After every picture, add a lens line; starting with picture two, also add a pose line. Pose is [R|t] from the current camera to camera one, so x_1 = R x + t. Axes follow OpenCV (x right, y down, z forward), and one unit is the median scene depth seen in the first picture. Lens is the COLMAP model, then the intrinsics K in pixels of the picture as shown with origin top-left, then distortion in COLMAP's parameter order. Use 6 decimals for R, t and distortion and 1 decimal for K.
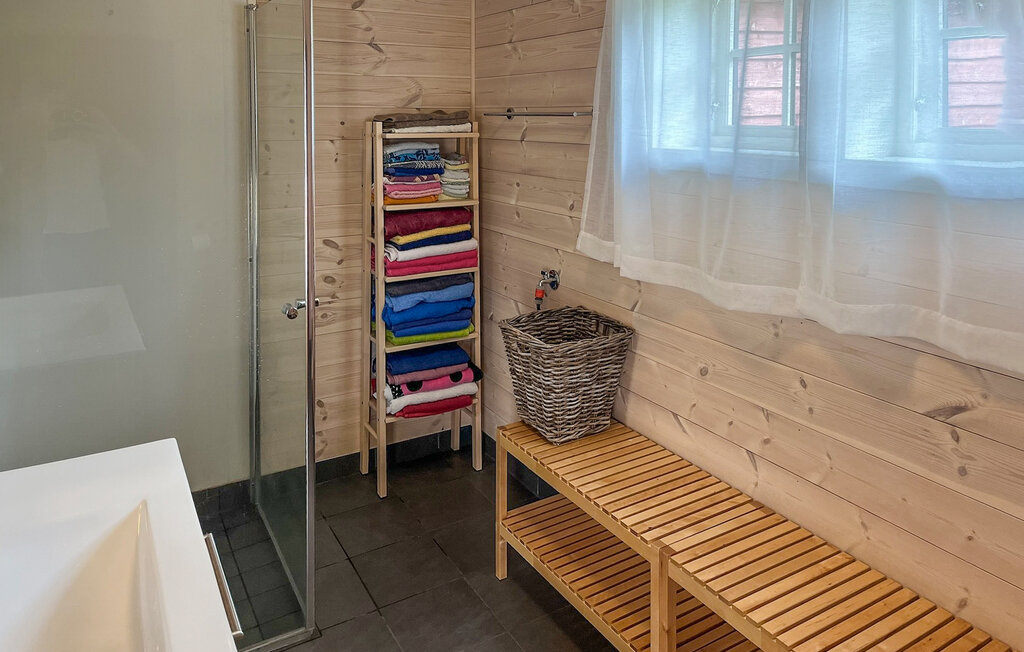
lens RADIAL K [[906.8, 0, 502.6], [0, 906.8, 324.2], [0, 0, 1]] dist [0.243437, -0.235929]
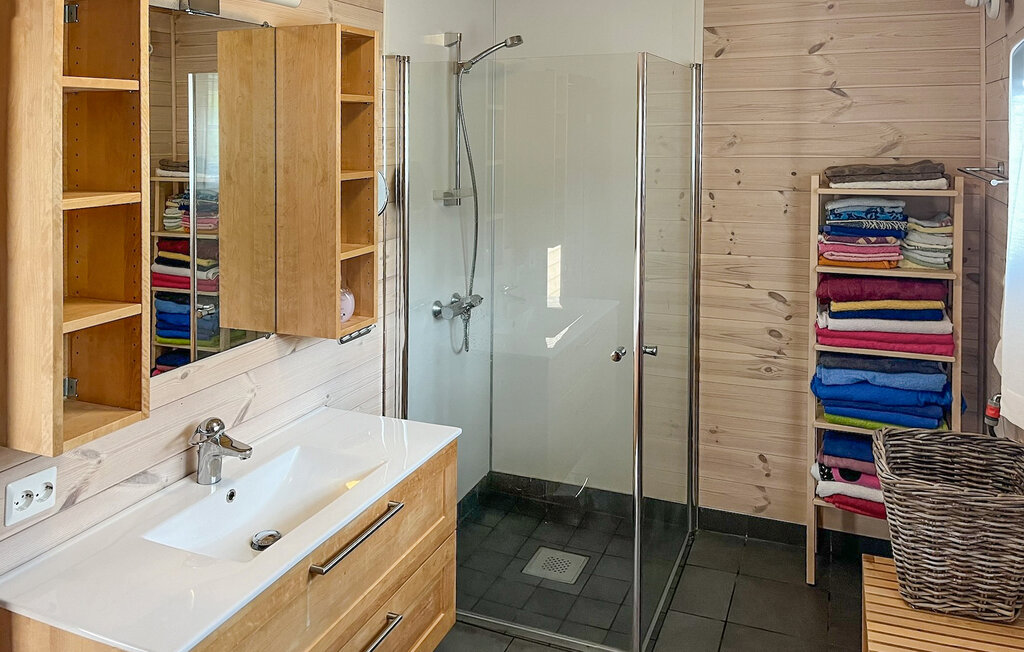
lens RADIAL K [[906.8, 0, 502.6], [0, 906.8, 324.2], [0, 0, 1]] dist [0.243437, -0.235929]
pose [[0.539438, 0.200055, -0.817915, 0.452222], [-0.189807, 0.975256, 0.113356, -0.116790], [0.820354, 0.094098, 0.564062, 0.236322]]
